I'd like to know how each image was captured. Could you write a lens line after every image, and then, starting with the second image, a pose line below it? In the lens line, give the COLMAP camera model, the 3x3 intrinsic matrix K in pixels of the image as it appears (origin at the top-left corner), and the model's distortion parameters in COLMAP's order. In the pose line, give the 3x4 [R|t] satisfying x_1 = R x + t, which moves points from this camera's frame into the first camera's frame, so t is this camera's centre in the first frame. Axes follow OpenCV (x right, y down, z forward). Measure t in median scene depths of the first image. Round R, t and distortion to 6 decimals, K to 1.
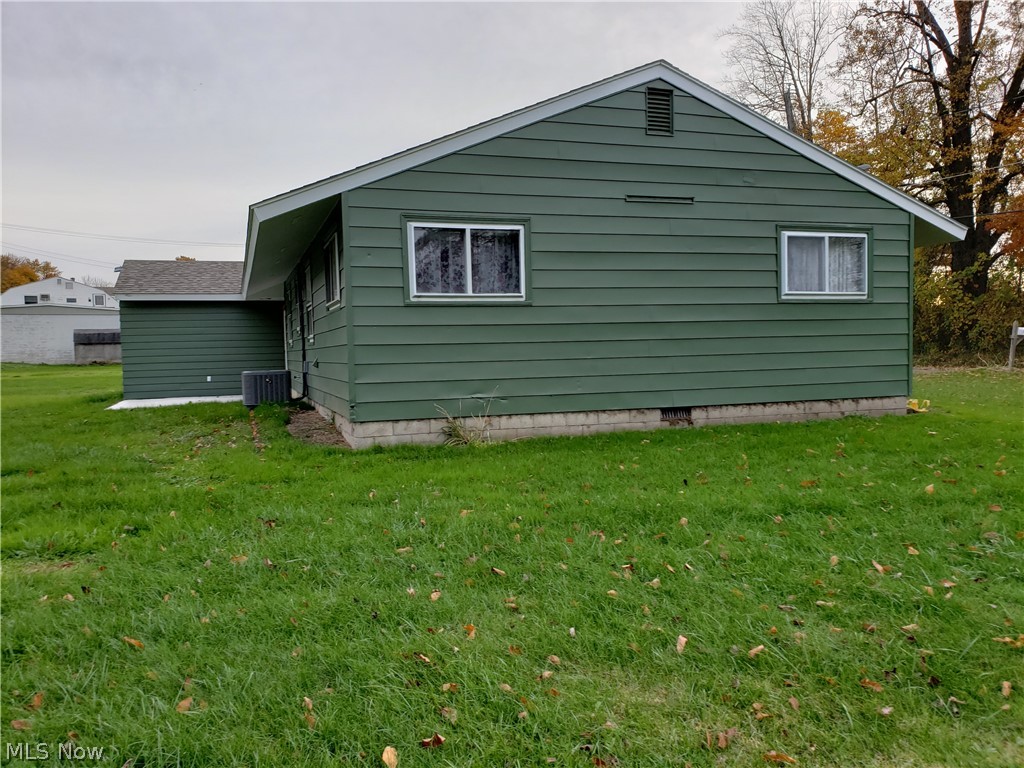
lens RADIAL K [[828.8, 0, 509.6], [0, 828.8, 384.6], [0, 0, 1]] dist [0.037142, -0.024436]
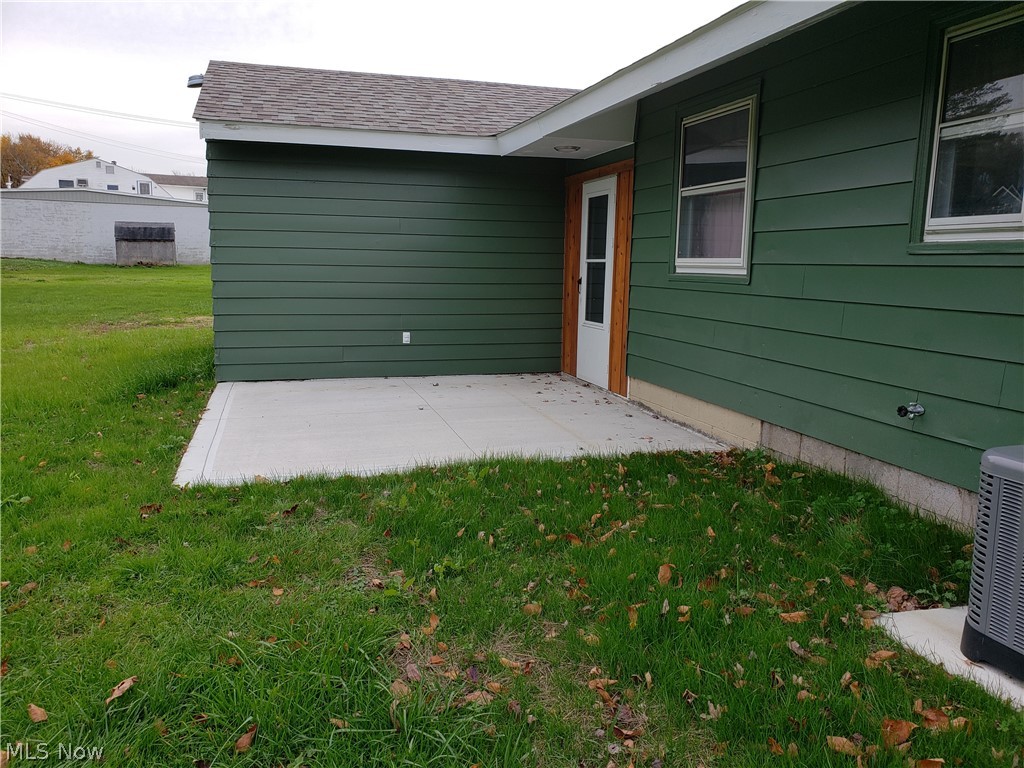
lens RADIAL K [[828.8, 0, 514.3], [0, 828.8, 383.7], [0, 0, 1]] dist [0.037142, -0.024436]
pose [[0.998324, 0.045163, -0.036178, -0.094650], [-0.041140, 0.993606, 0.105136, -0.010254], [0.040695, -0.103472, 0.993800, 0.186993]]
